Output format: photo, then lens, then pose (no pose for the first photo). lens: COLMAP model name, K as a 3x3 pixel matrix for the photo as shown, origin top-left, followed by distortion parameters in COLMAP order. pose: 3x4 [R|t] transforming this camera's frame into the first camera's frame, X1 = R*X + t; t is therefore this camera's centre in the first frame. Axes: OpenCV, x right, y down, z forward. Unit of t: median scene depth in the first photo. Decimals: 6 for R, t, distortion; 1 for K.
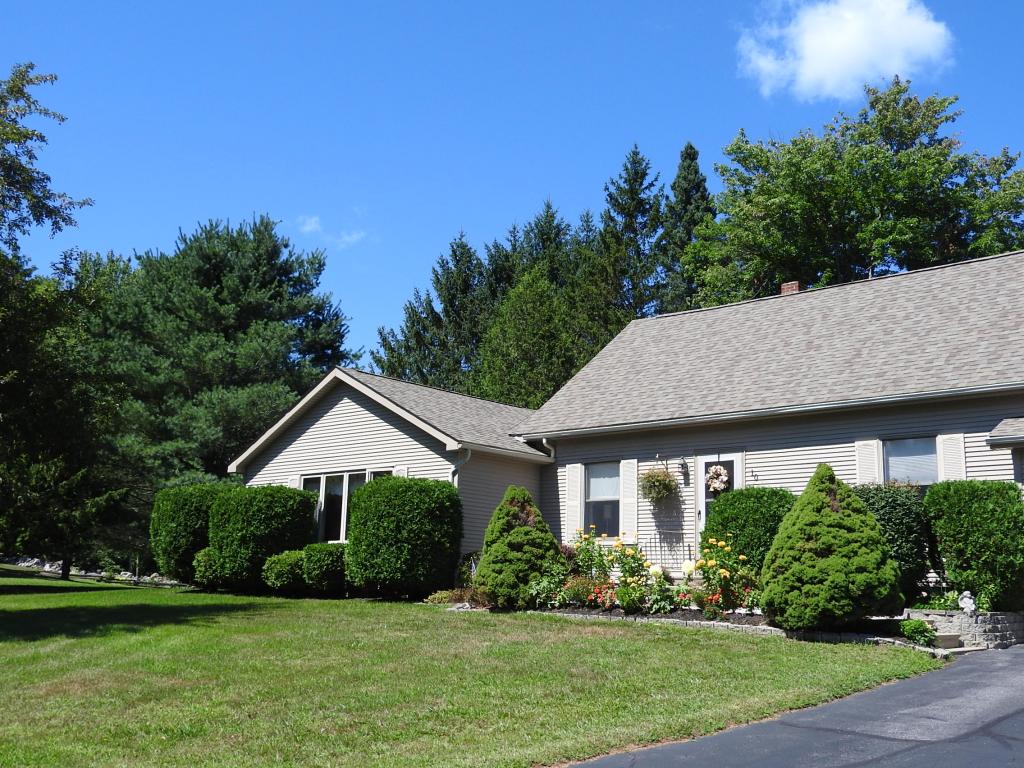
lens RADIAL K [[1101.4, 0, 512.0], [0, 1101.4, 384.0], [0, 0, 1]] dist [-0.002635, -0.017173]
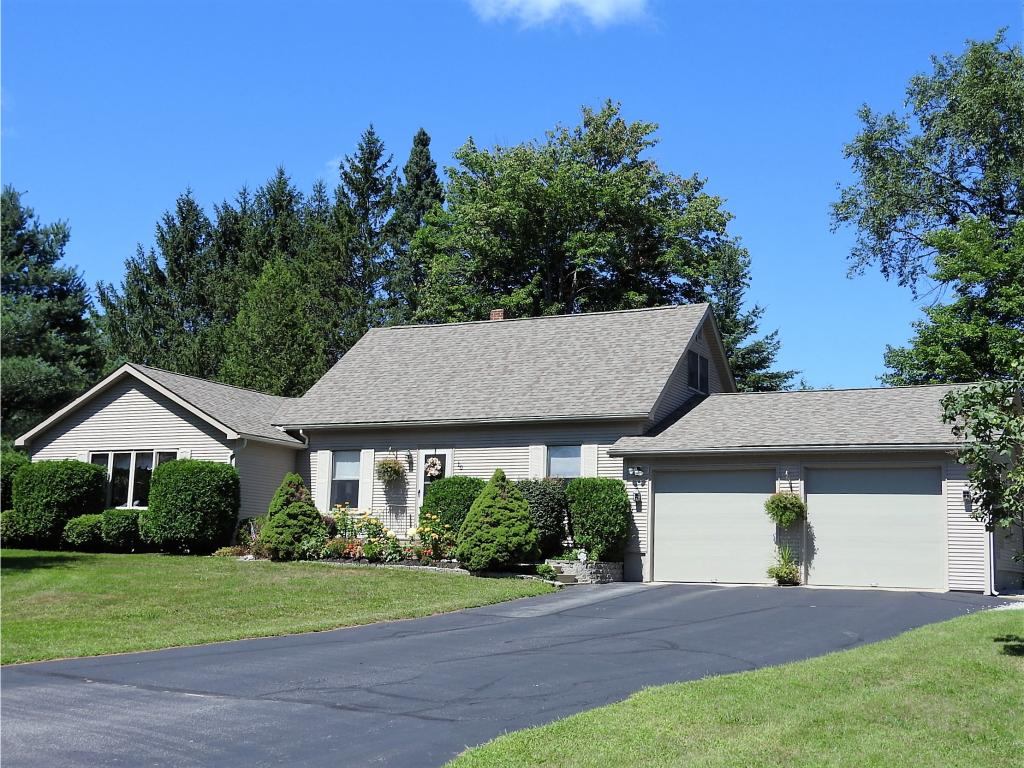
lens RADIAL K [[1194.7, 0, 512.0], [0, 1194.7, 384.0], [0, 0, 1]] dist [0.008761, 0.003193]
pose [[0.968541, 0.041058, 0.245442, -0.077351], [-0.051799, 0.997955, 0.037465, -0.068933], [-0.243402, -0.049000, 0.968687, -0.402999]]
